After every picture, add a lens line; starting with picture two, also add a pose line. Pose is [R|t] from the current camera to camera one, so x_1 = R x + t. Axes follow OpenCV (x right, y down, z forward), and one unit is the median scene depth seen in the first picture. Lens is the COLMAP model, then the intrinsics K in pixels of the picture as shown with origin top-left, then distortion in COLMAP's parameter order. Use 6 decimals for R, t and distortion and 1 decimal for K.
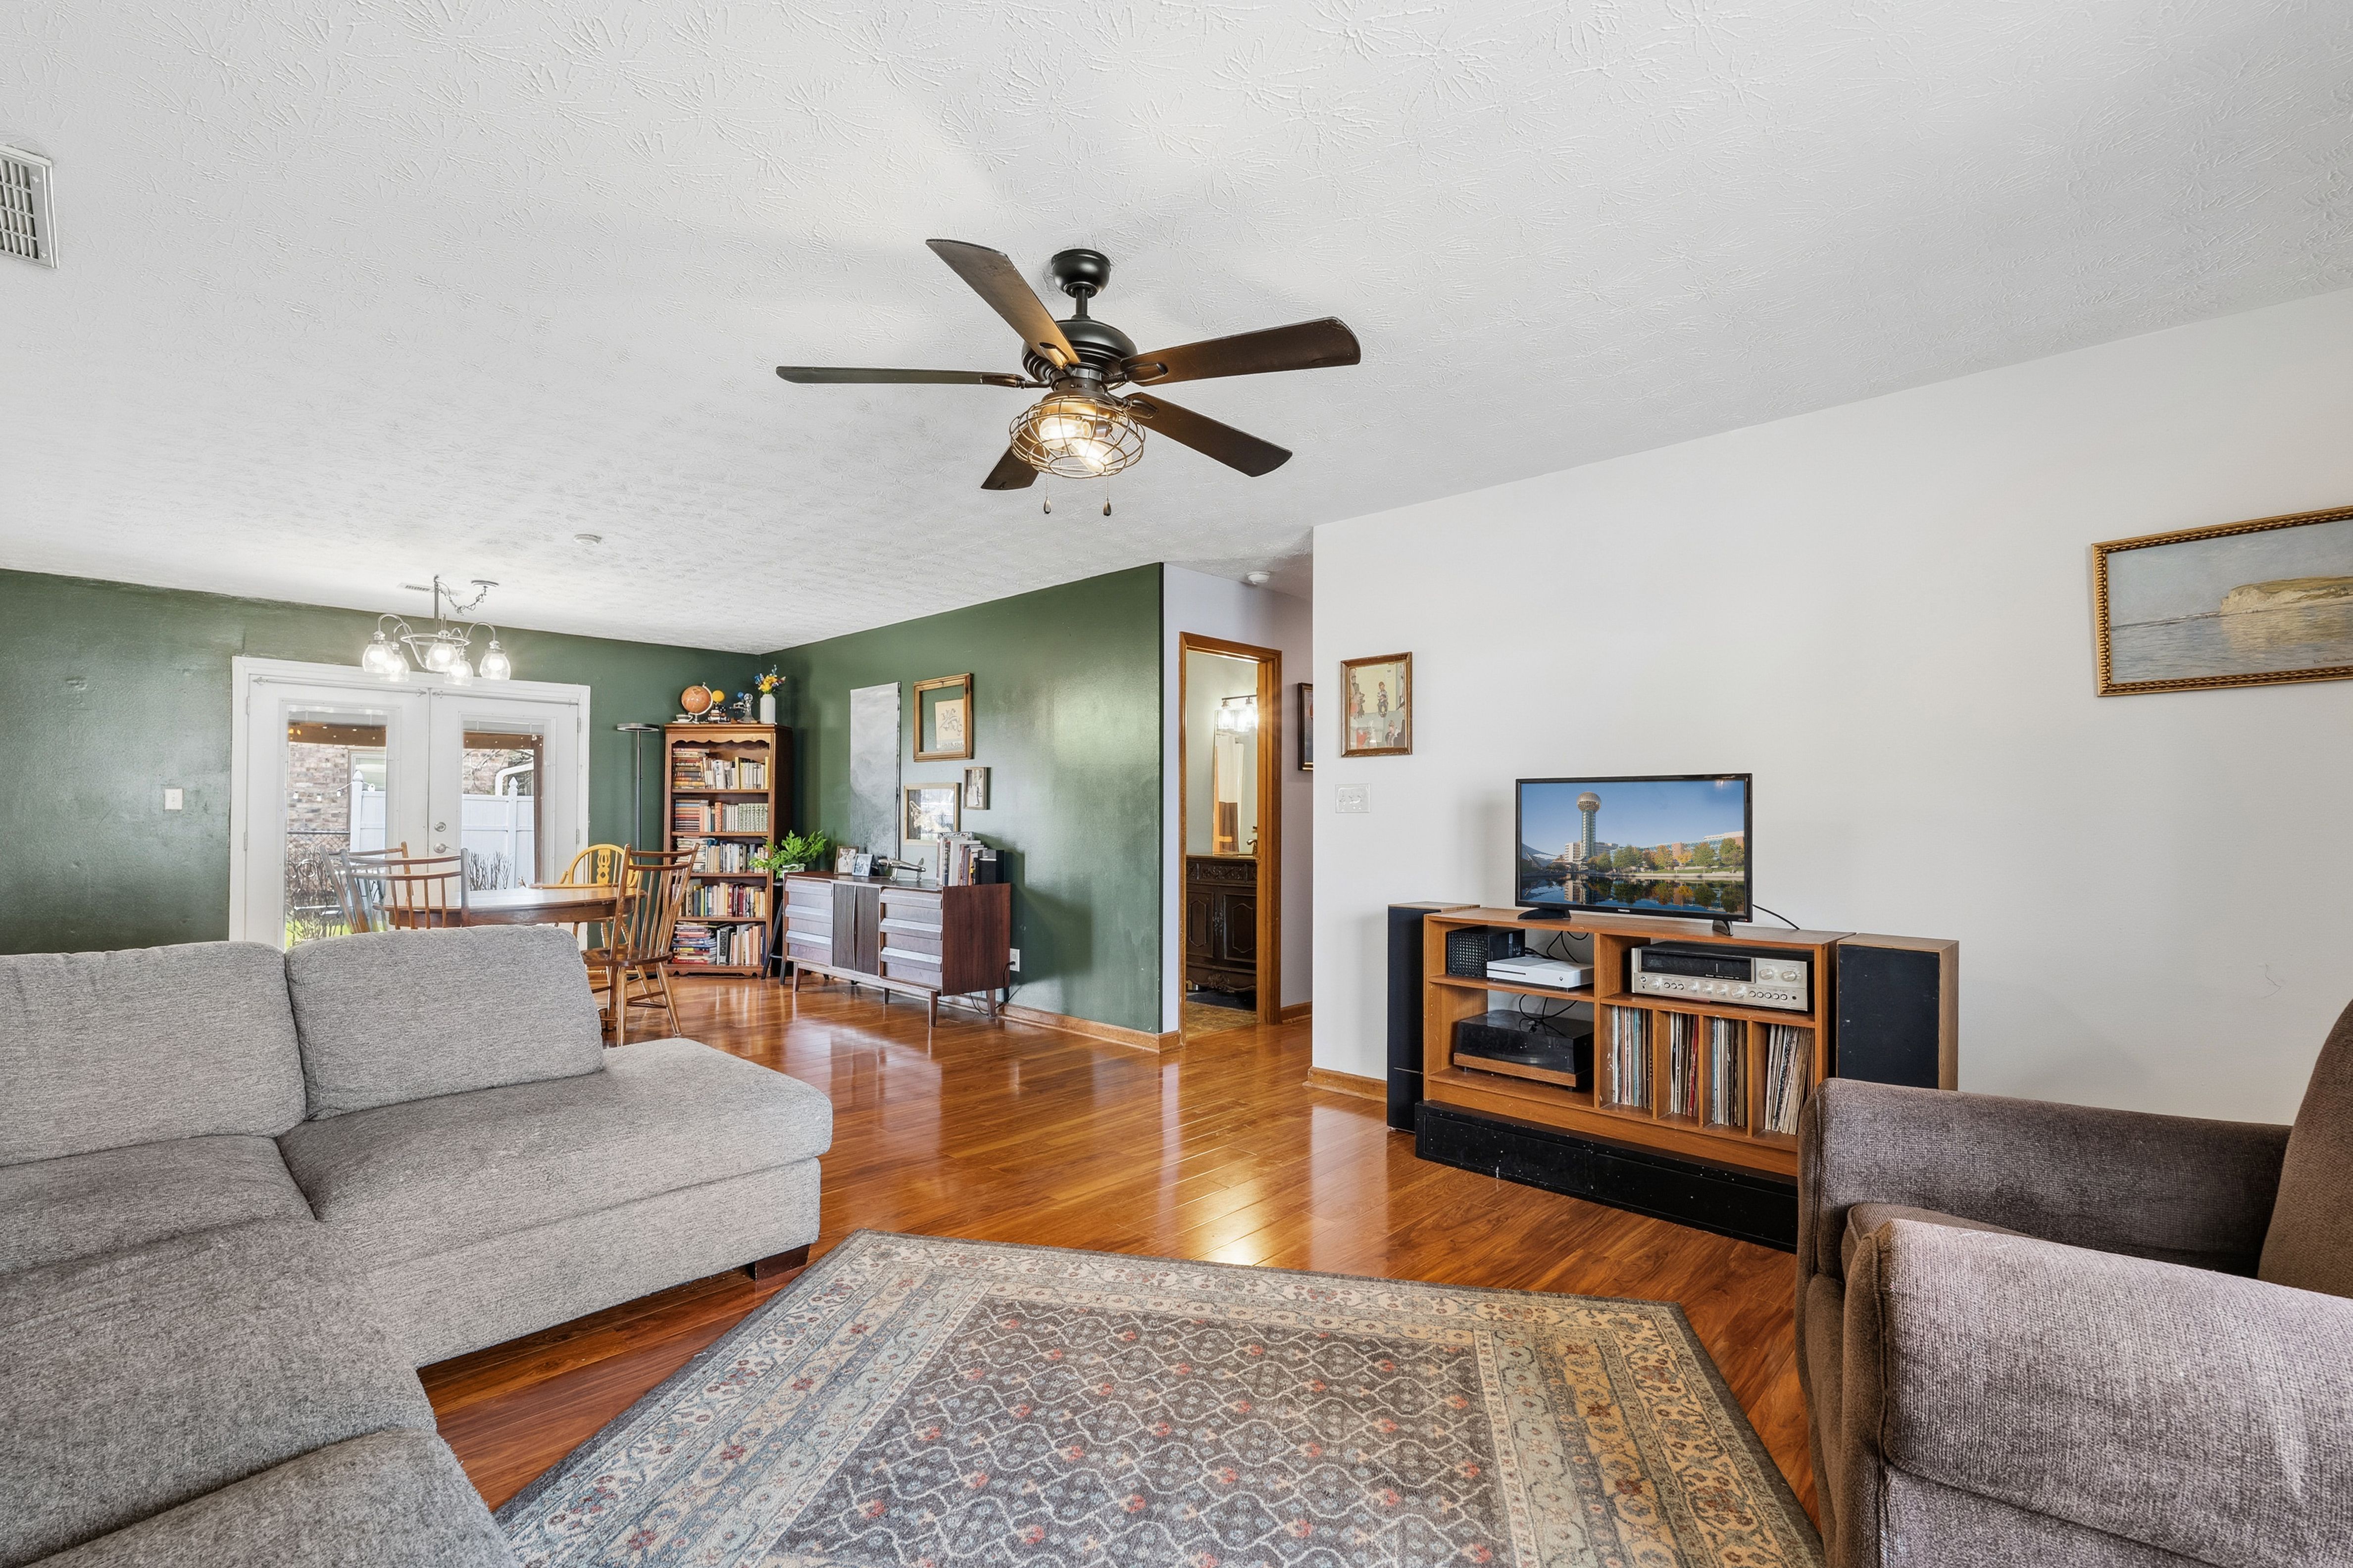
lens RADIAL K [[1035.8, 0, 1165.8], [0, 1035.8, 799.6], [0, 0, 1]] dist [-0.002270, 0.000257]
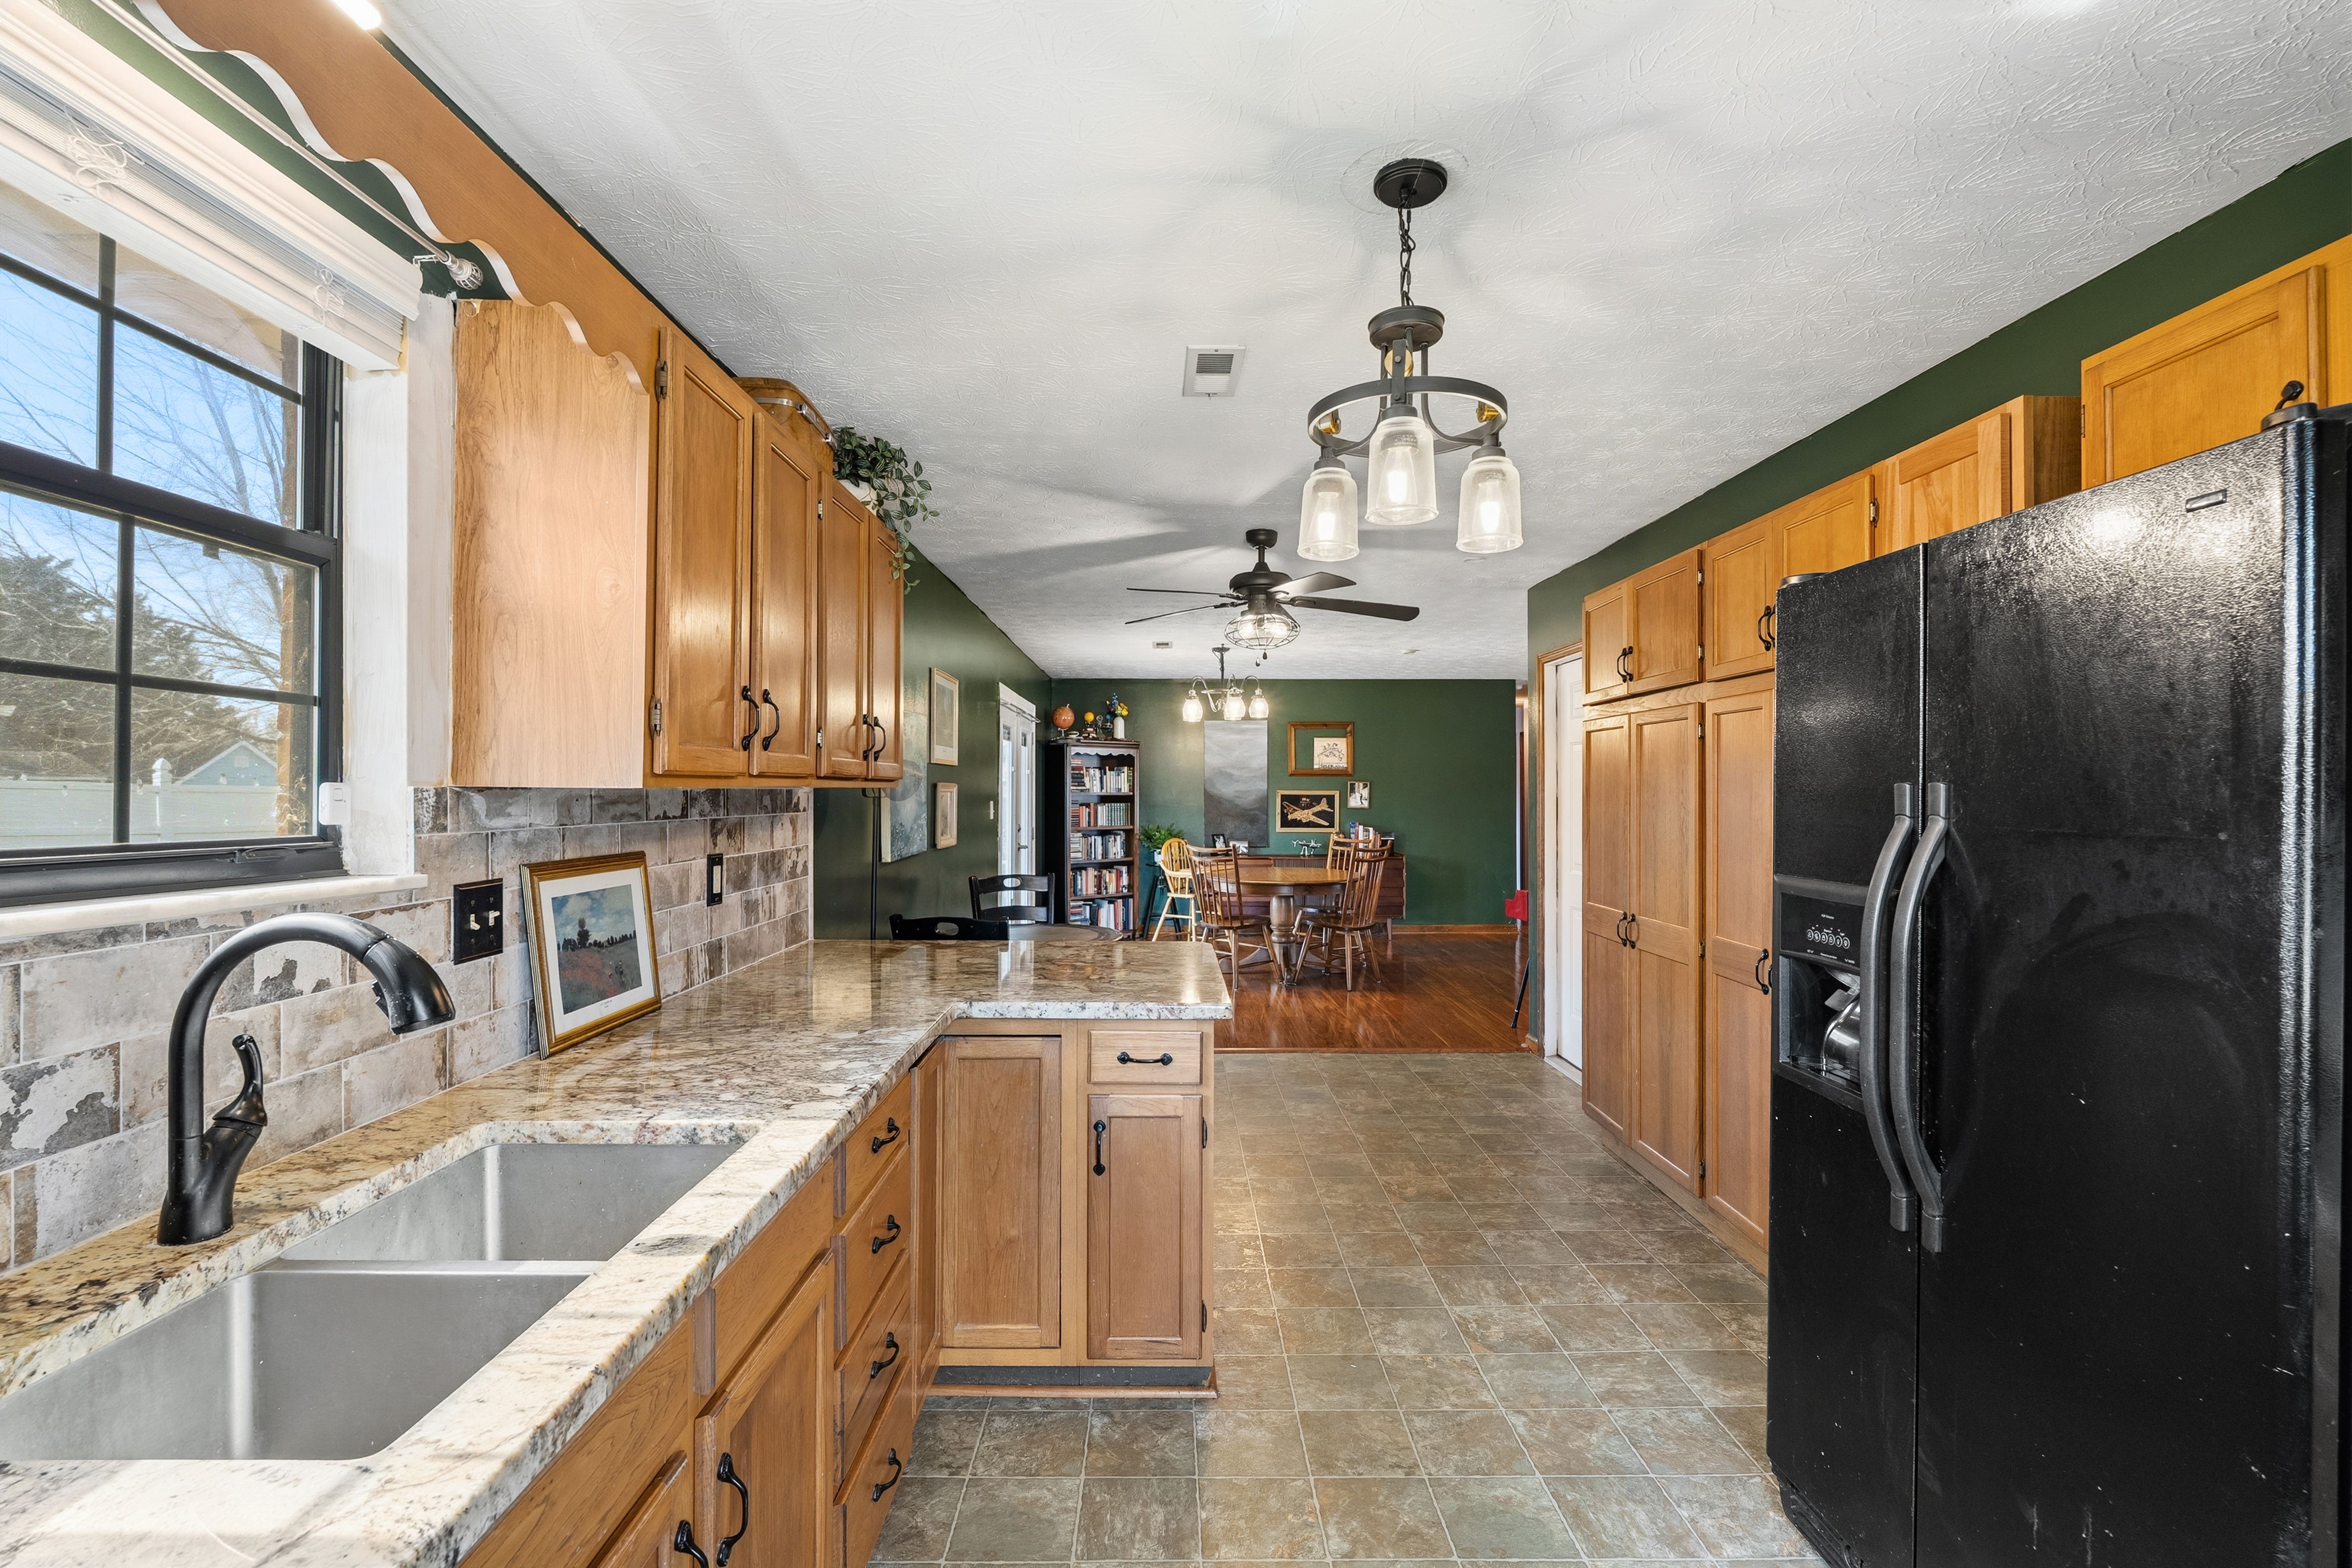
lens RADIAL K [[1035.4, 0, 1172.4], [0, 1035.4, 783.1], [0, 0, 1]] dist [-0.002270, 0.000257]
pose [[0.711616, 0.002261, 0.702565, -1.385576], [-0.010602, 0.999916, 0.007520, -0.034939], [-0.702489, -0.012800, 0.711580, 0.057674]]
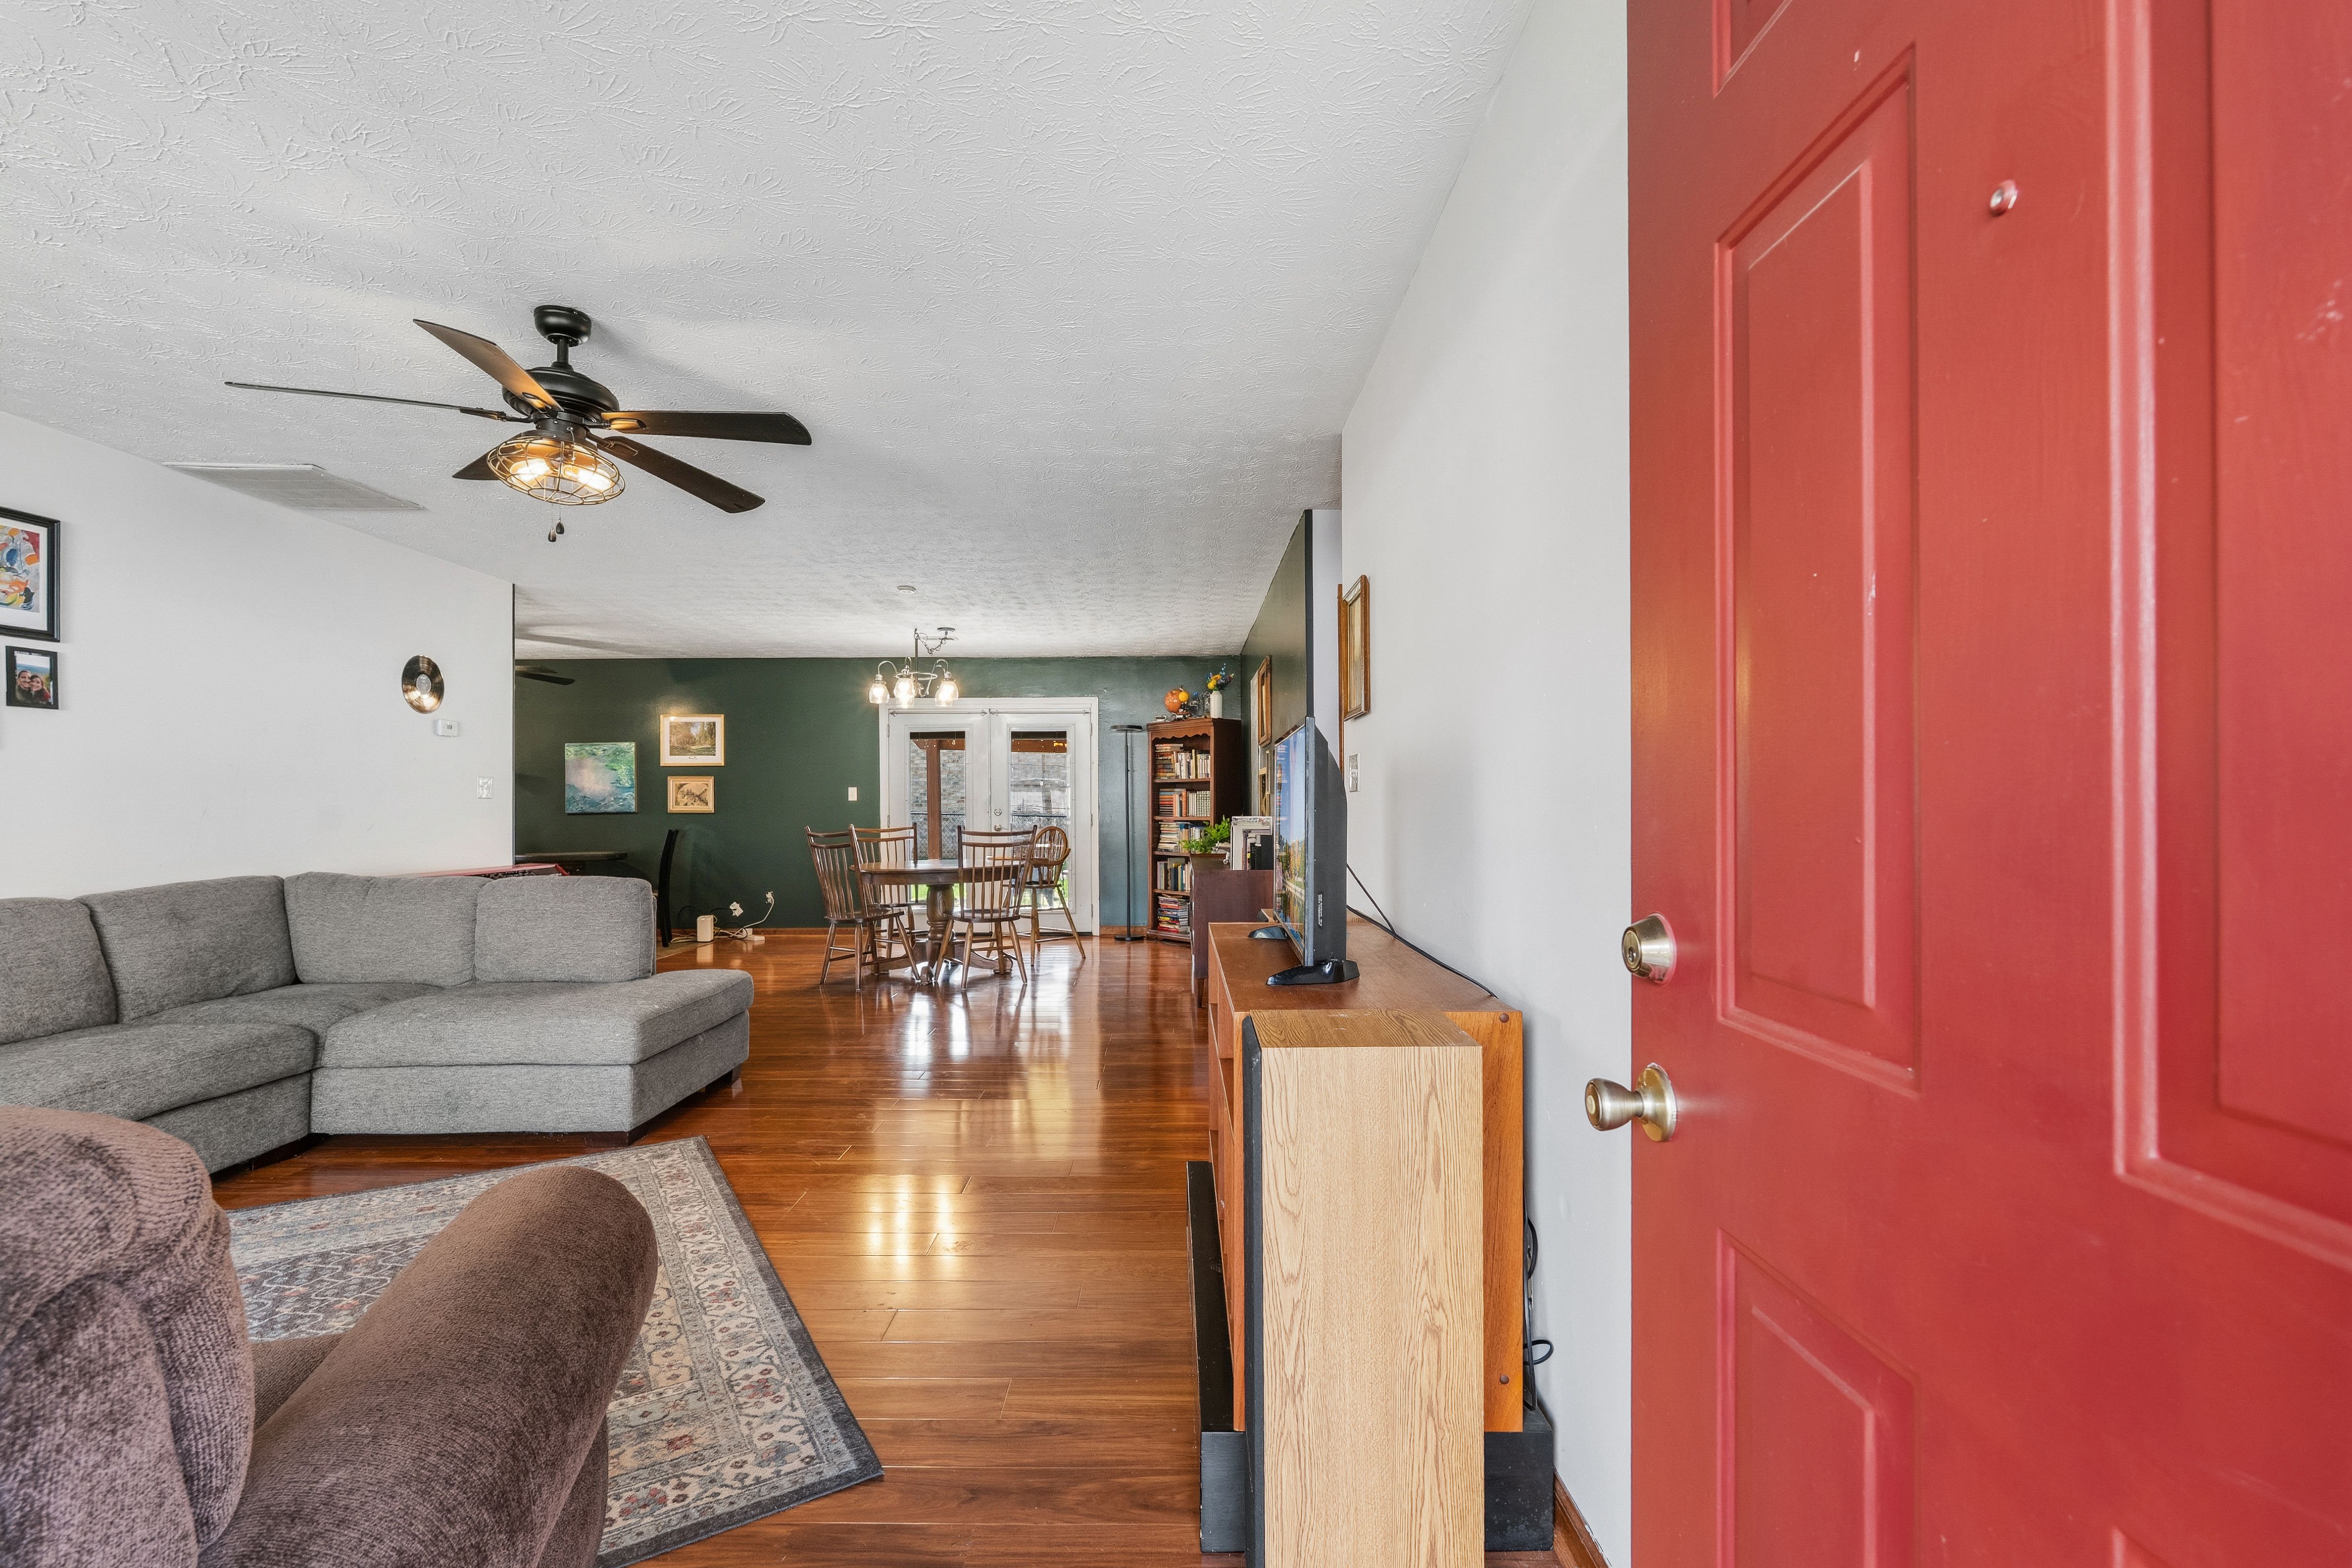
lens RADIAL K [[1035.4, 0, 1162.3], [0, 1035.4, 796.7], [0, 0, 1]] dist [-0.002270, 0.000257]
pose [[0.688544, -0.012106, -0.725093, 0.411126], [0.019056, 0.999817, 0.001403, 0.008498], [0.724944, -0.014783, 0.688649, 0.234554]]
